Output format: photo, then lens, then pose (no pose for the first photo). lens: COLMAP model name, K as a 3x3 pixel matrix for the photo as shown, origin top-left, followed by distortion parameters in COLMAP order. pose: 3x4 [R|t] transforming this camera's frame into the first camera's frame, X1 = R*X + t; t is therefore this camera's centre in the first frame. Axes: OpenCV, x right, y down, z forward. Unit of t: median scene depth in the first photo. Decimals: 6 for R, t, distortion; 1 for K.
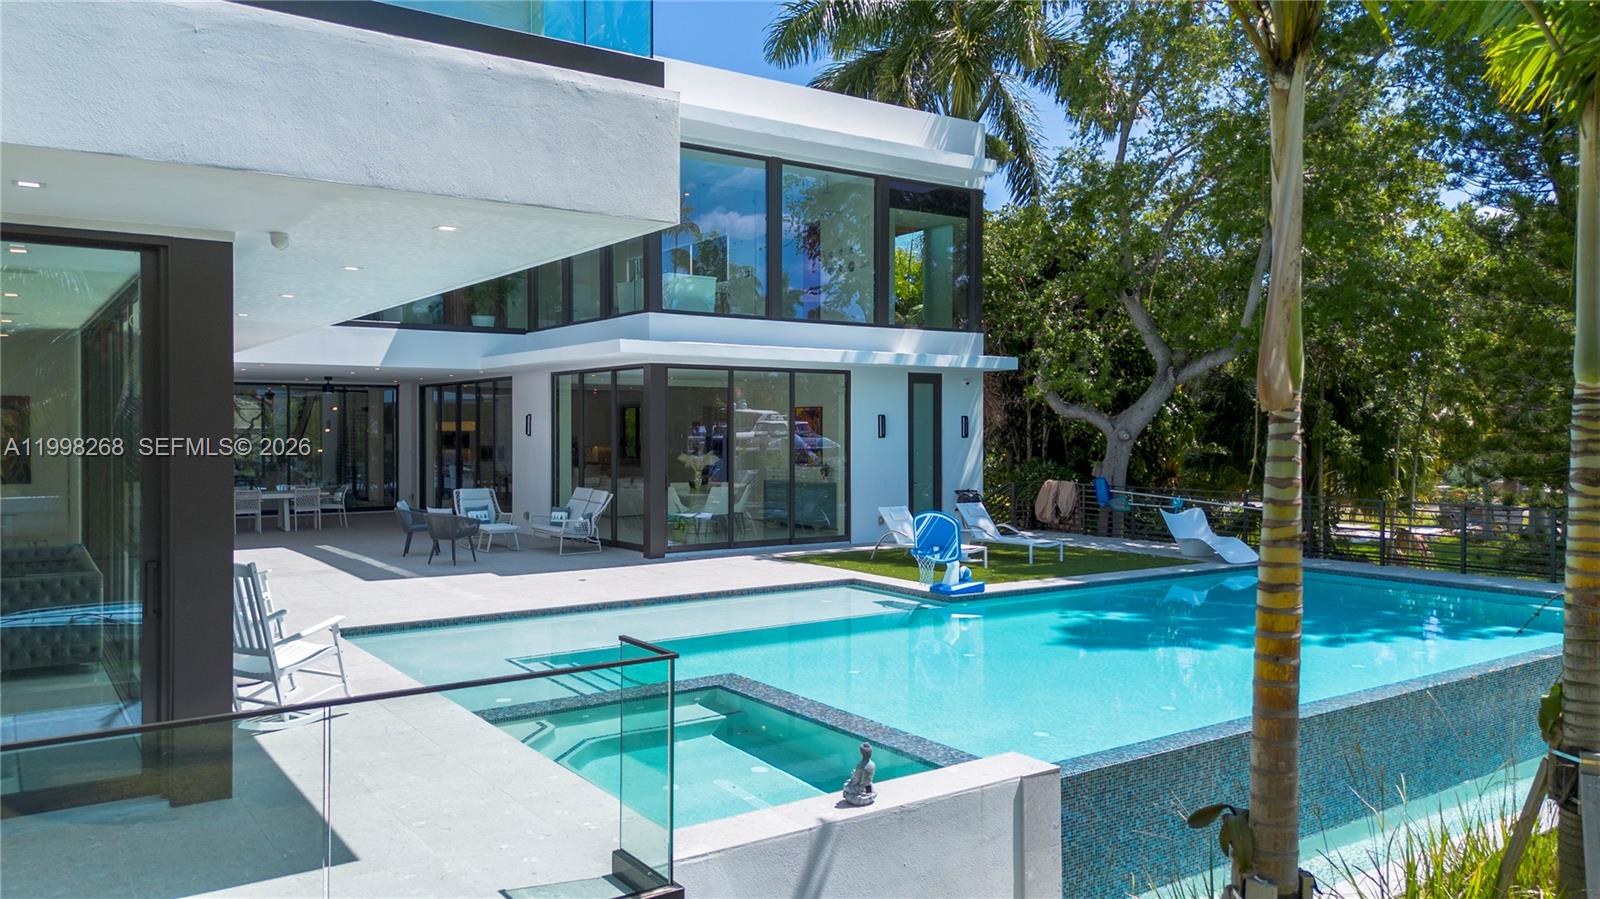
lens RADIAL K [[1129.5, 0, 800.0], [0, 1129.5, 449.5], [0, 0, 1]] dist [0.029509, -0.000291]
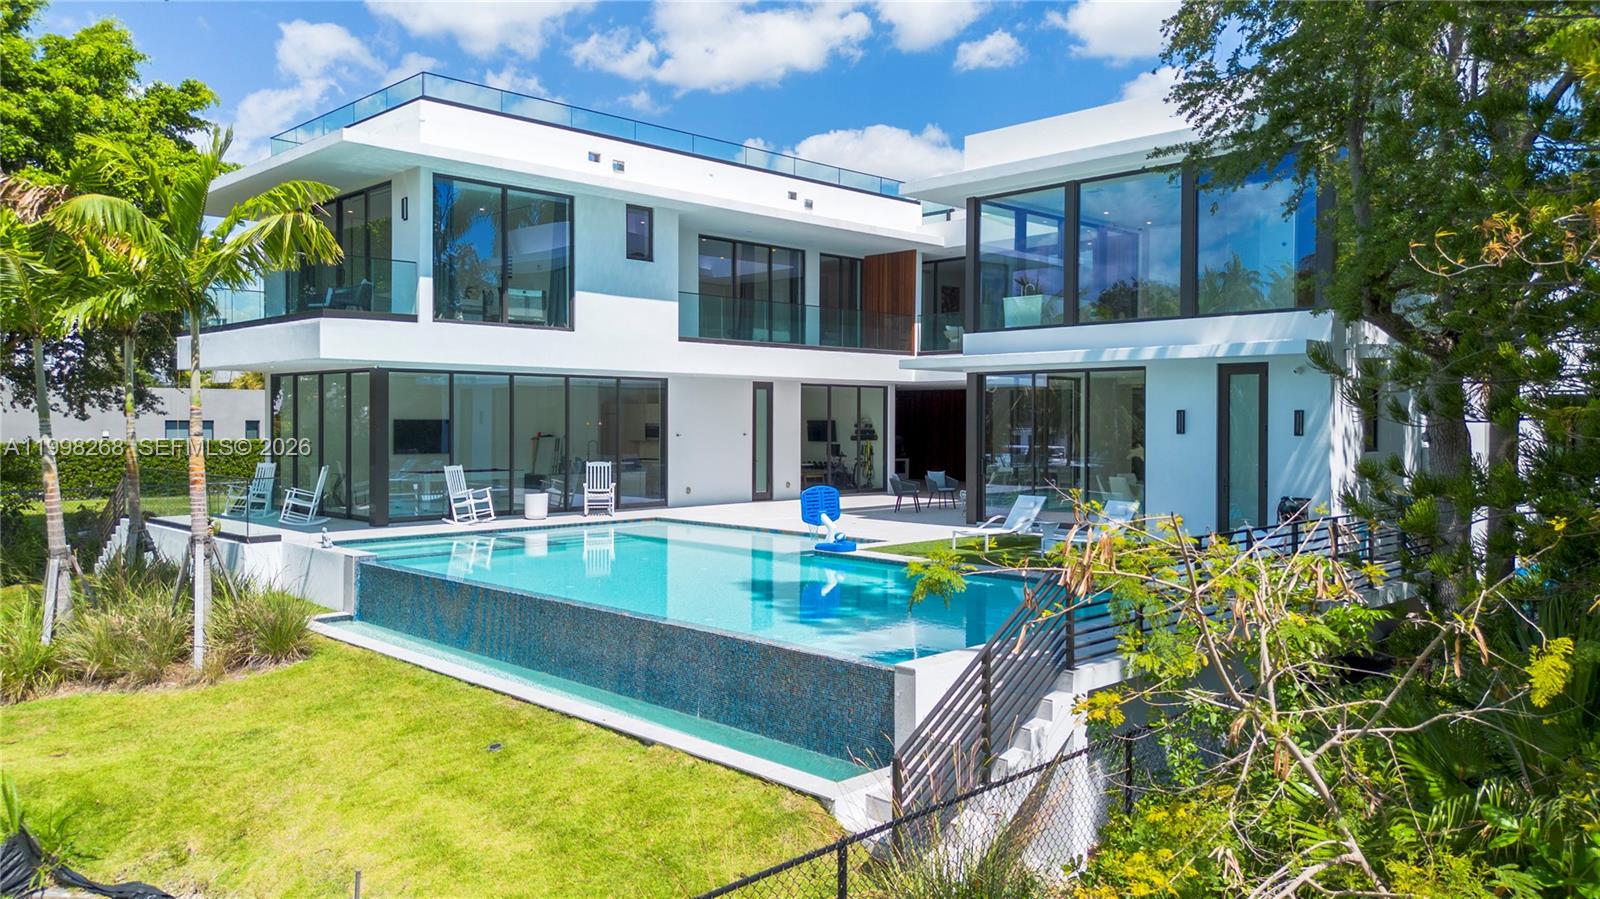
lens RADIAL K [[1129.5, 0, 800.0], [0, 1129.5, 449.5], [0, 0, 1]] dist [0.029509, -0.000291]
pose [[0.174752, 0.027642, -0.984224, 0.968454], [-0.023109, 0.999446, 0.023966, -0.013060], [0.984341, 0.018557, 0.175294, 0.510826]]
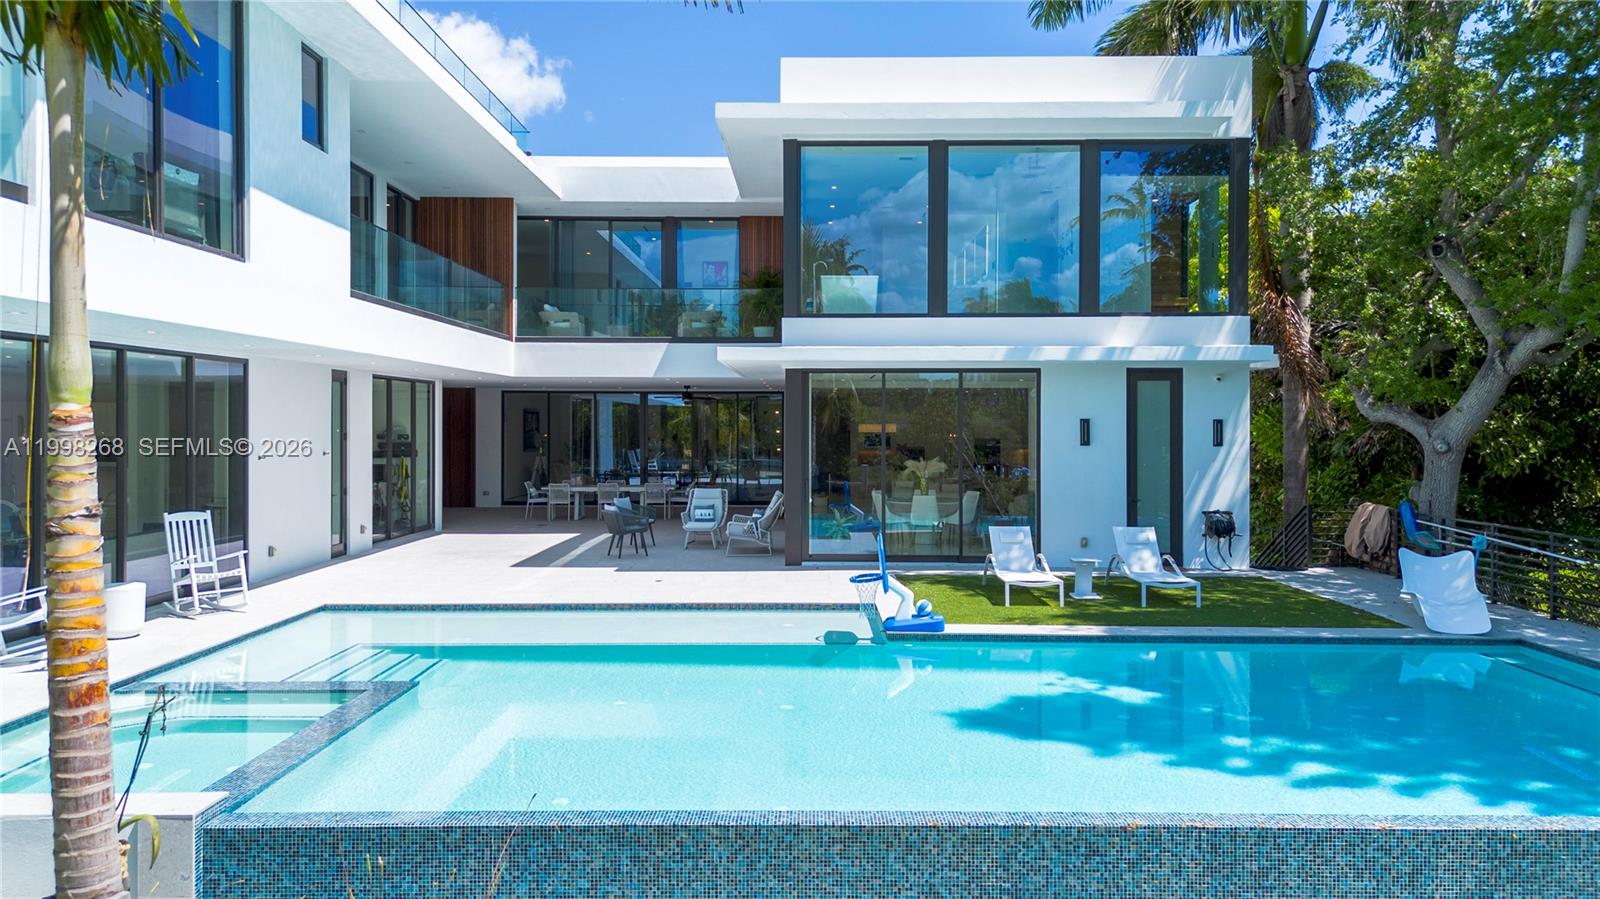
lens RADIAL K [[1129.5, 0, 800.0], [0, 1129.5, 449.5], [0, 0, 1]] dist [0.029509, -0.000291]
pose [[0.825948, 0.013658, -0.563581, 0.378483], [-0.012606, 0.999904, 0.005757, -0.009895], [0.563605, 0.002350, 0.826041, 0.164844]]
